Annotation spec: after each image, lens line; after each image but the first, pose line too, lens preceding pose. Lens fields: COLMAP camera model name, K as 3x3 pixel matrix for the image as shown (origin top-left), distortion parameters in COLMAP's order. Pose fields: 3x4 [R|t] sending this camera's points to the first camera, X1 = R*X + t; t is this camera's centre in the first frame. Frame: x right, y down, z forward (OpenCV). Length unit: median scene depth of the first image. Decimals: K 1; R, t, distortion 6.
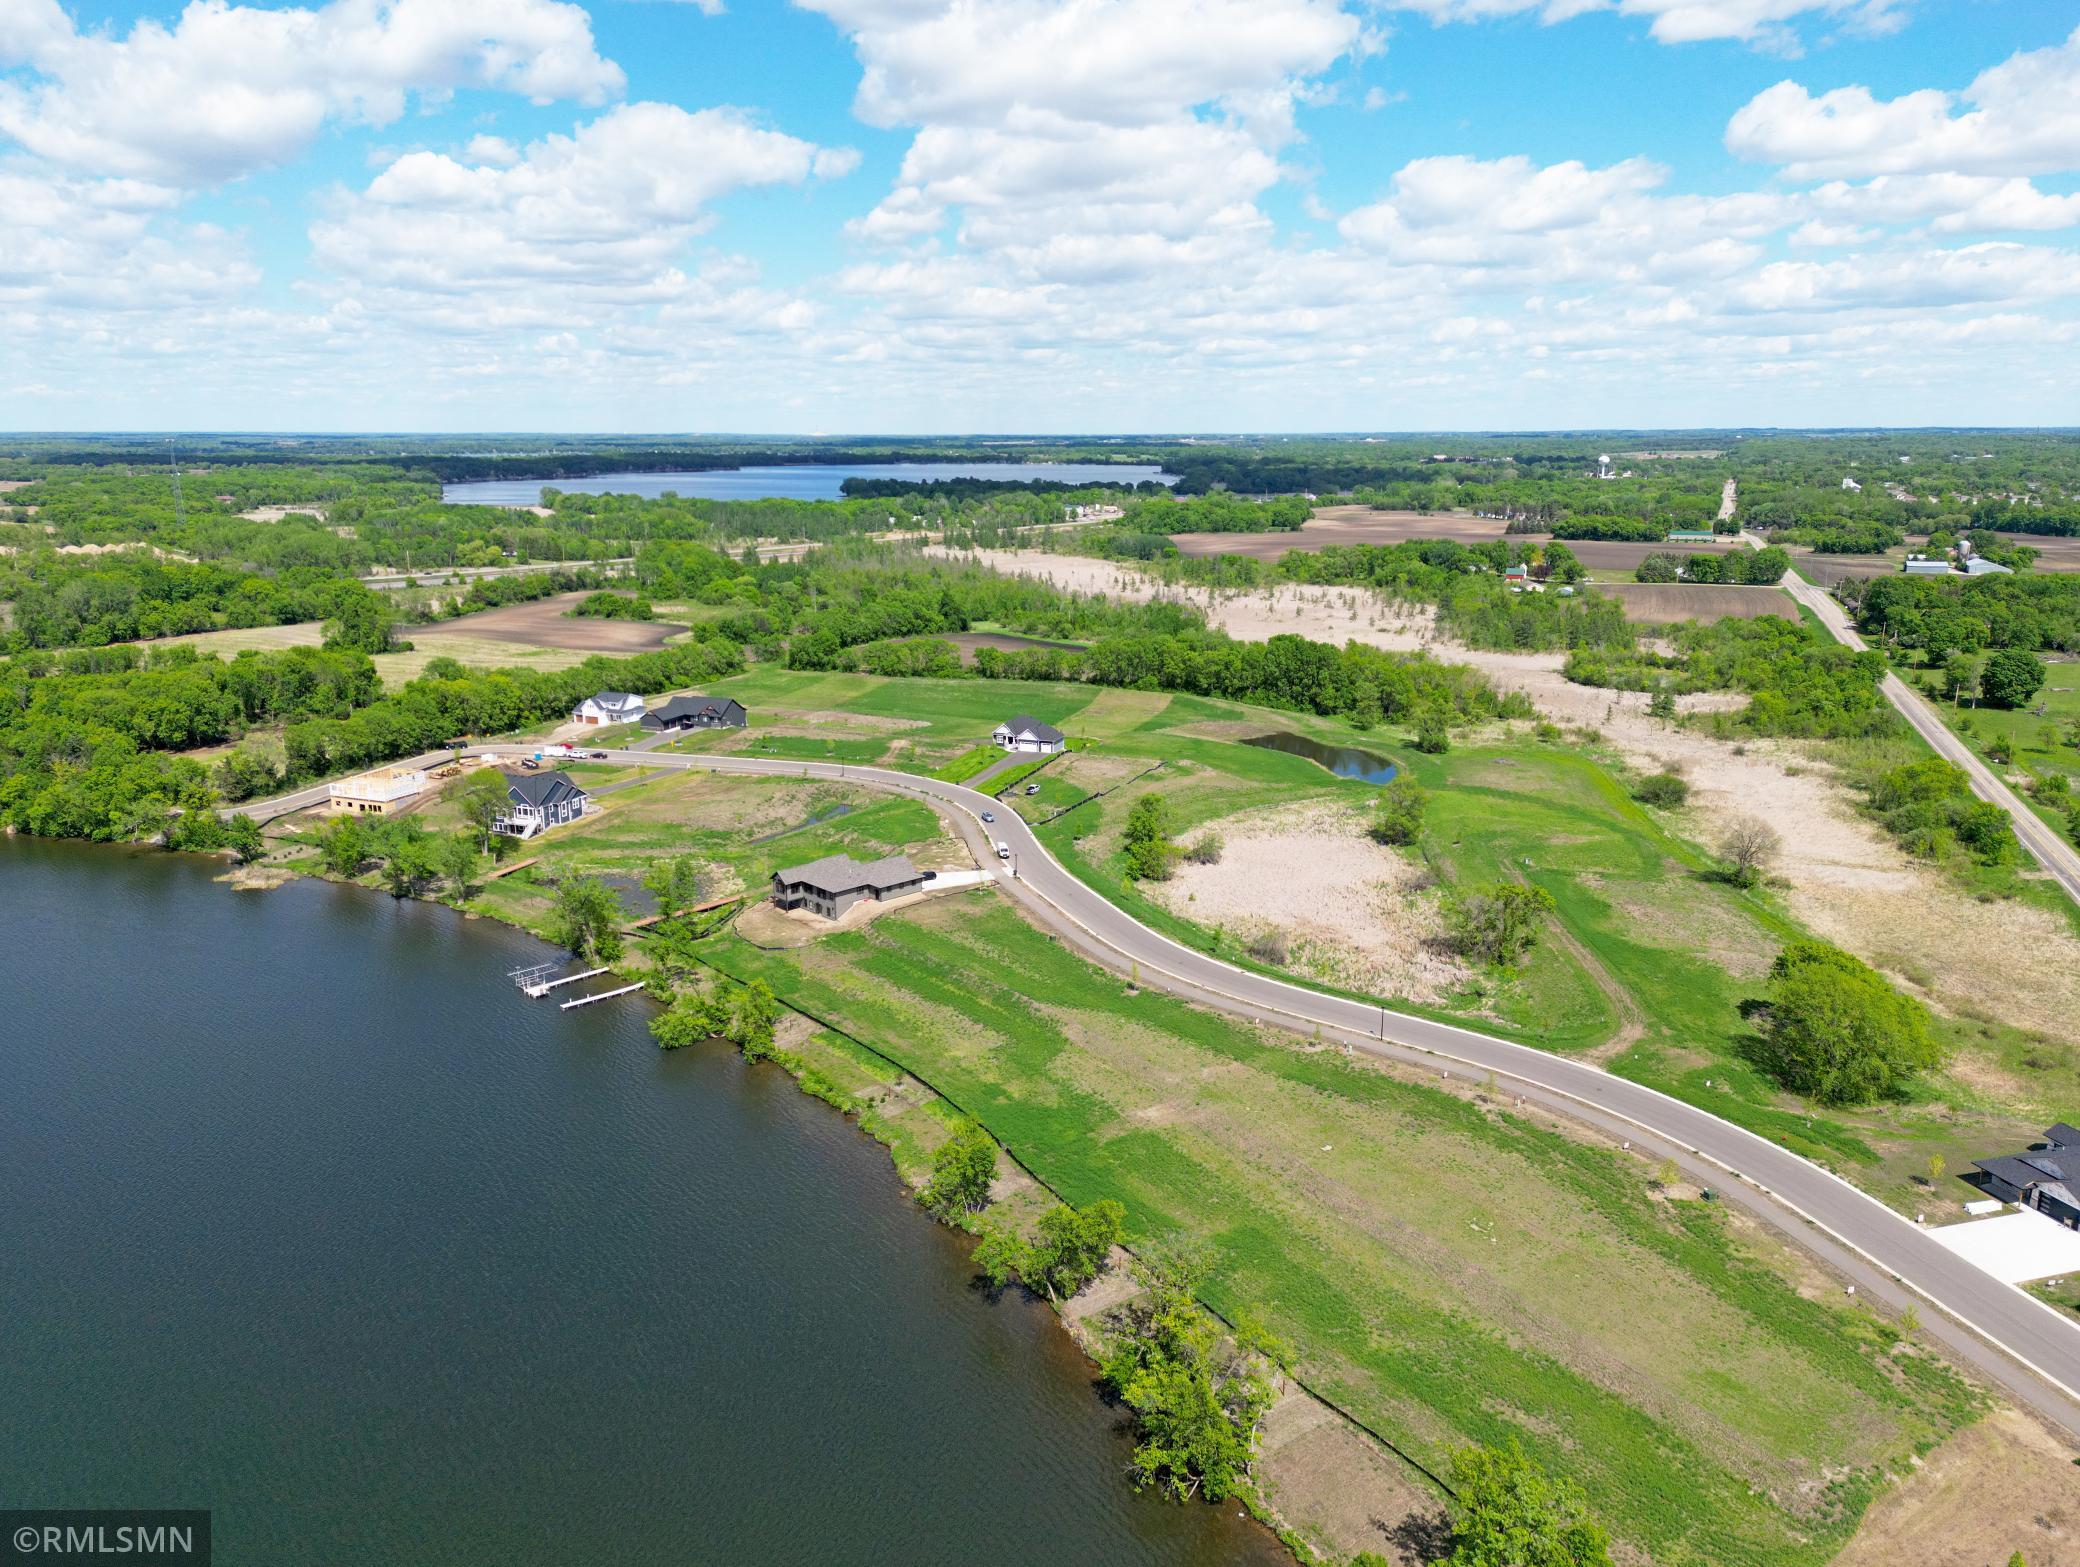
lens RADIAL K [[1492.0, 0, 1044.6], [0, 1492.0, 783.4], [0, 0, 1]] dist [0.110158, -0.119323]
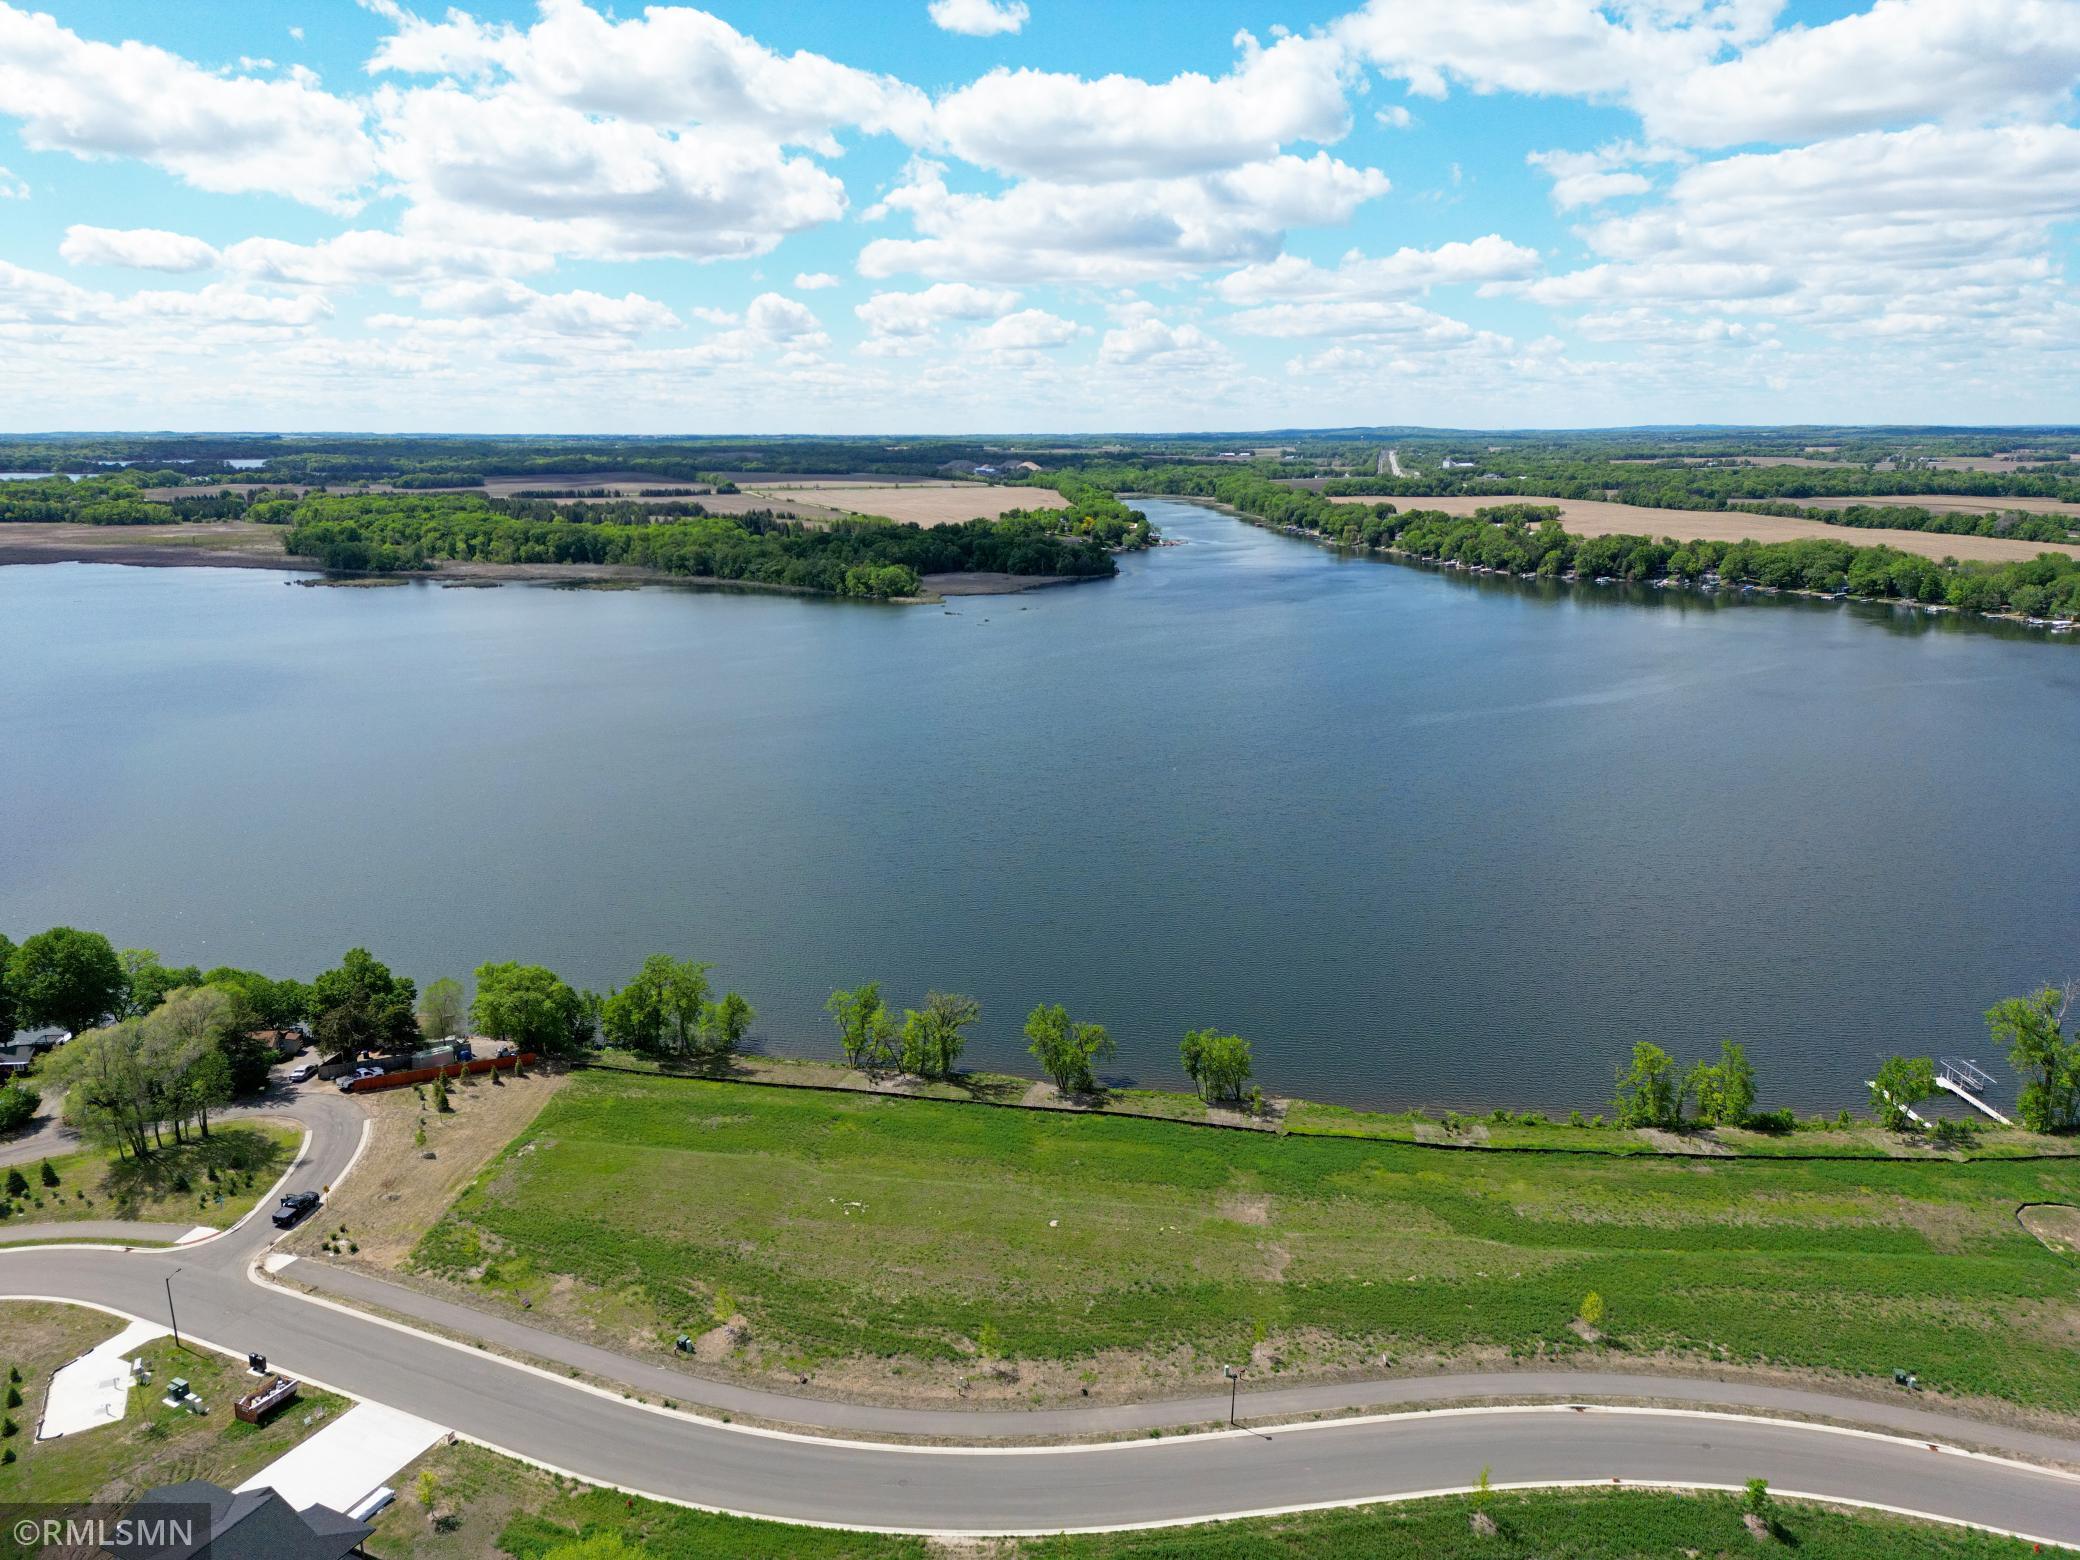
lens RADIAL K [[1449.7, 0, 1040.0], [0, 1449.7, 780.0], [0, 0, 1]] dist [0.085113, -0.079702]
pose [[-0.665984, 0.178422, -0.724314, 0.280662], [-0.168097, 0.910106, 0.378748, -0.121380], [0.726780, 0.373995, -0.576124, 0.498797]]
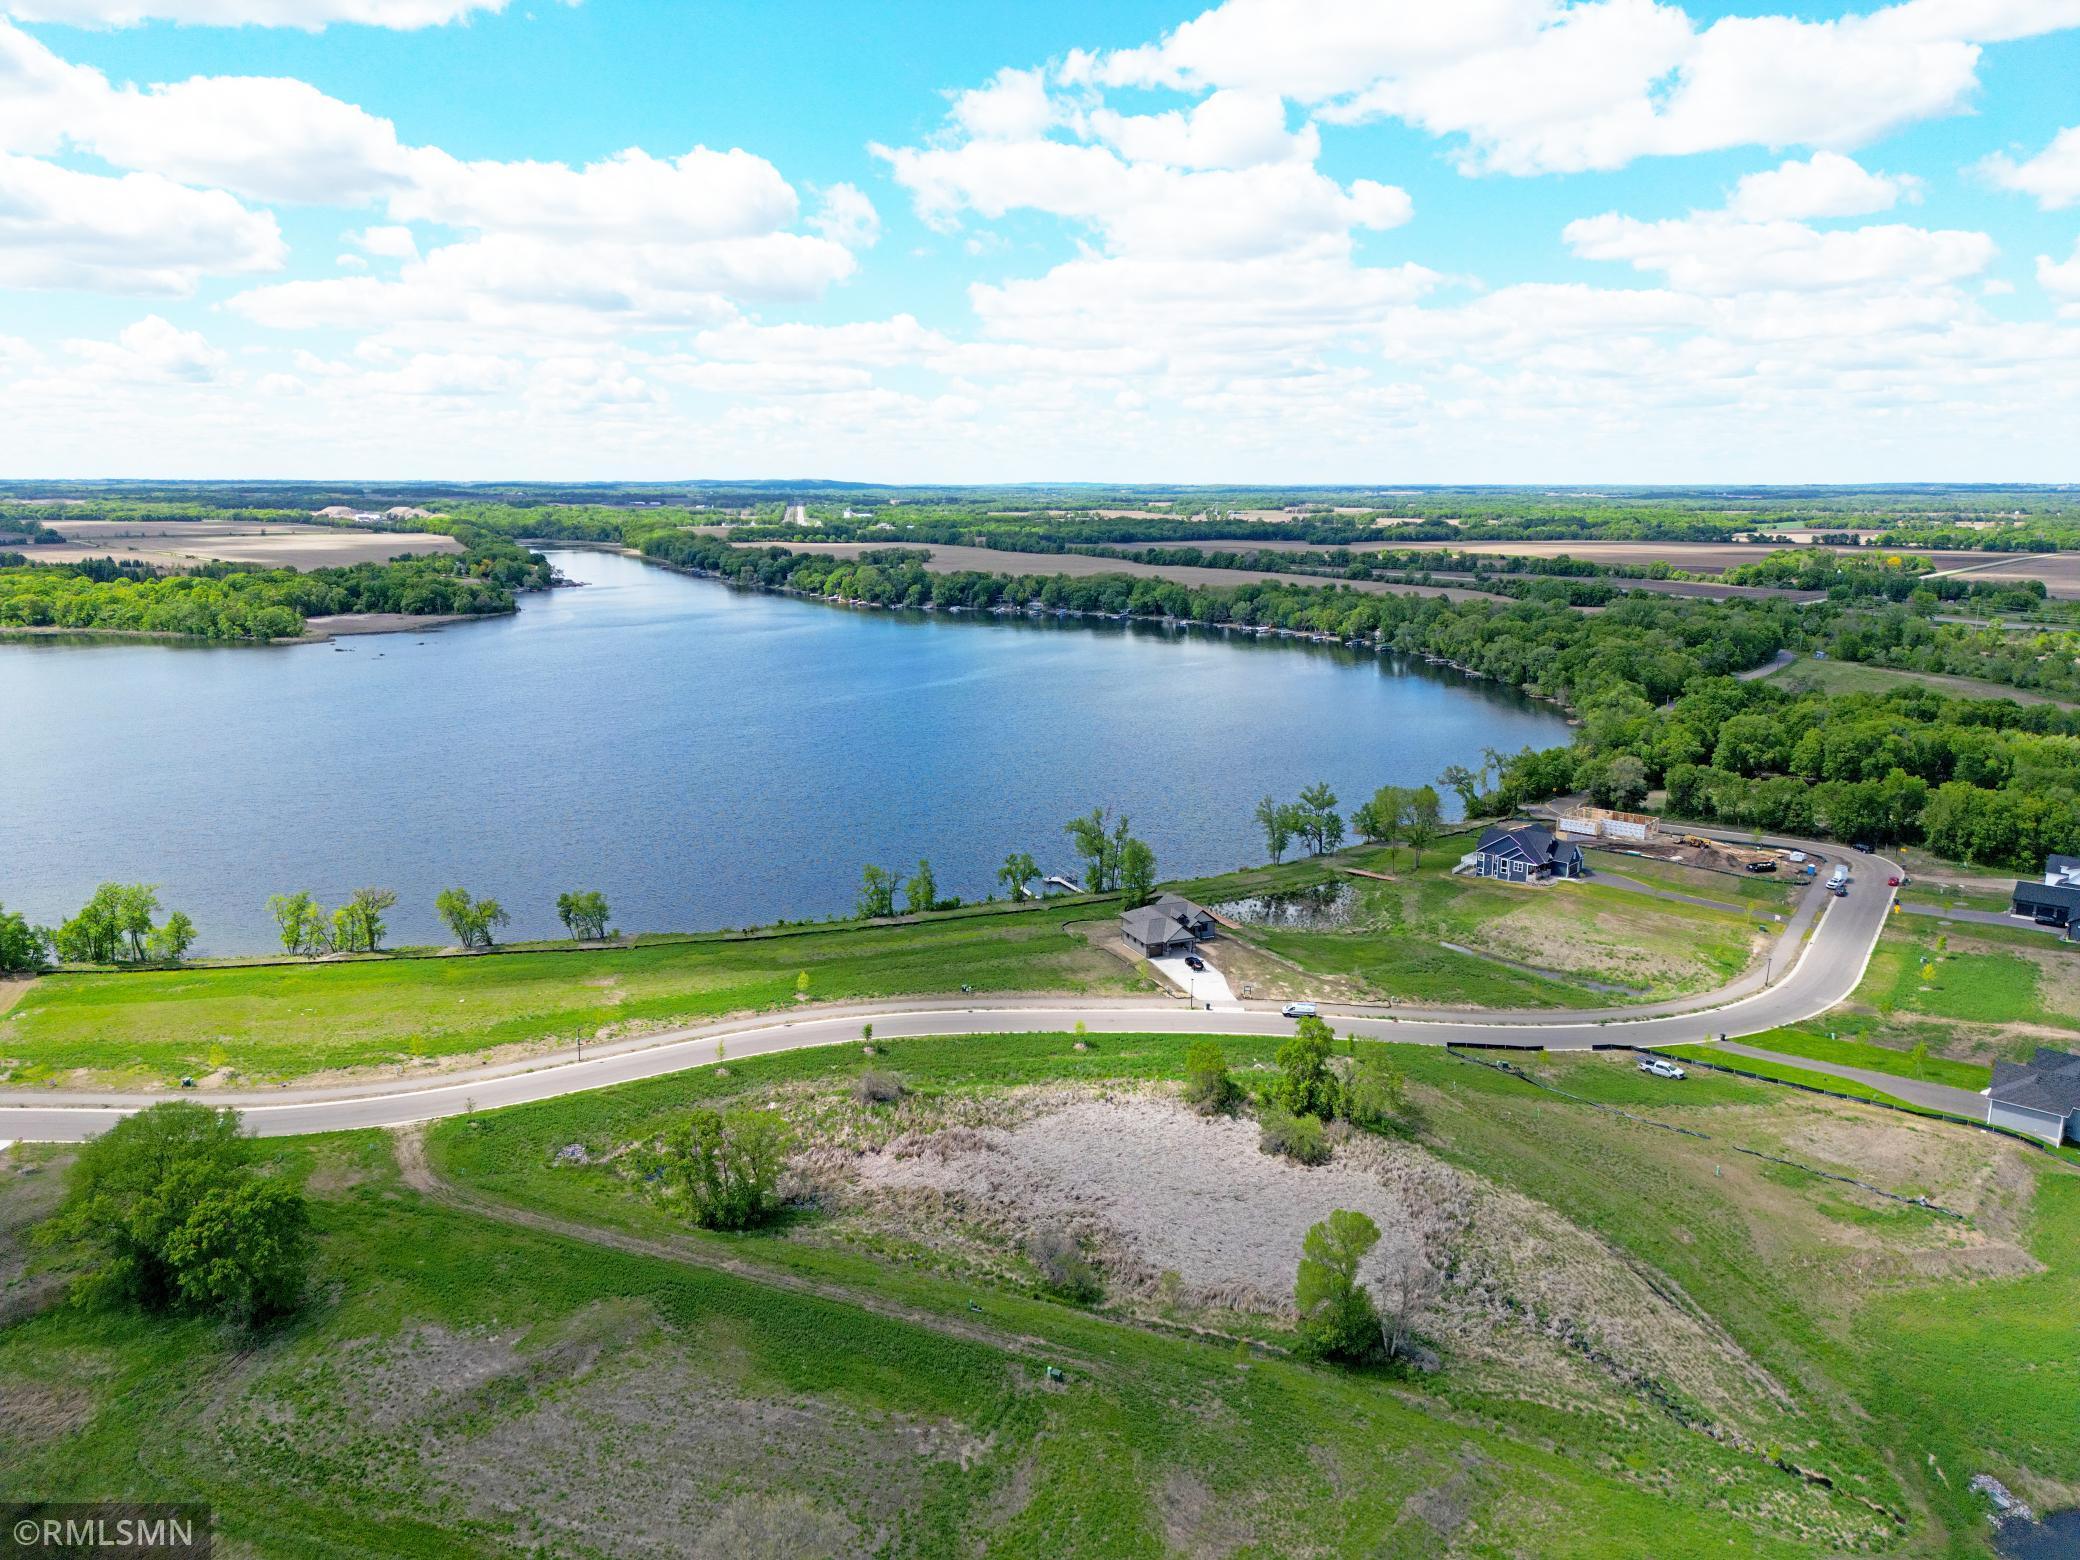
lens RADIAL K [[1448.3, 0, 1041.6], [0, 1448.3, 772.7], [0, 0, 1]] dist [0.097241, -0.103157]
pose [[-0.335602, 0.186181, -0.923422, 0.425050], [-0.219637, 0.937791, 0.268901, -0.150249], [0.916041, 0.293061, -0.273832, 0.632062]]
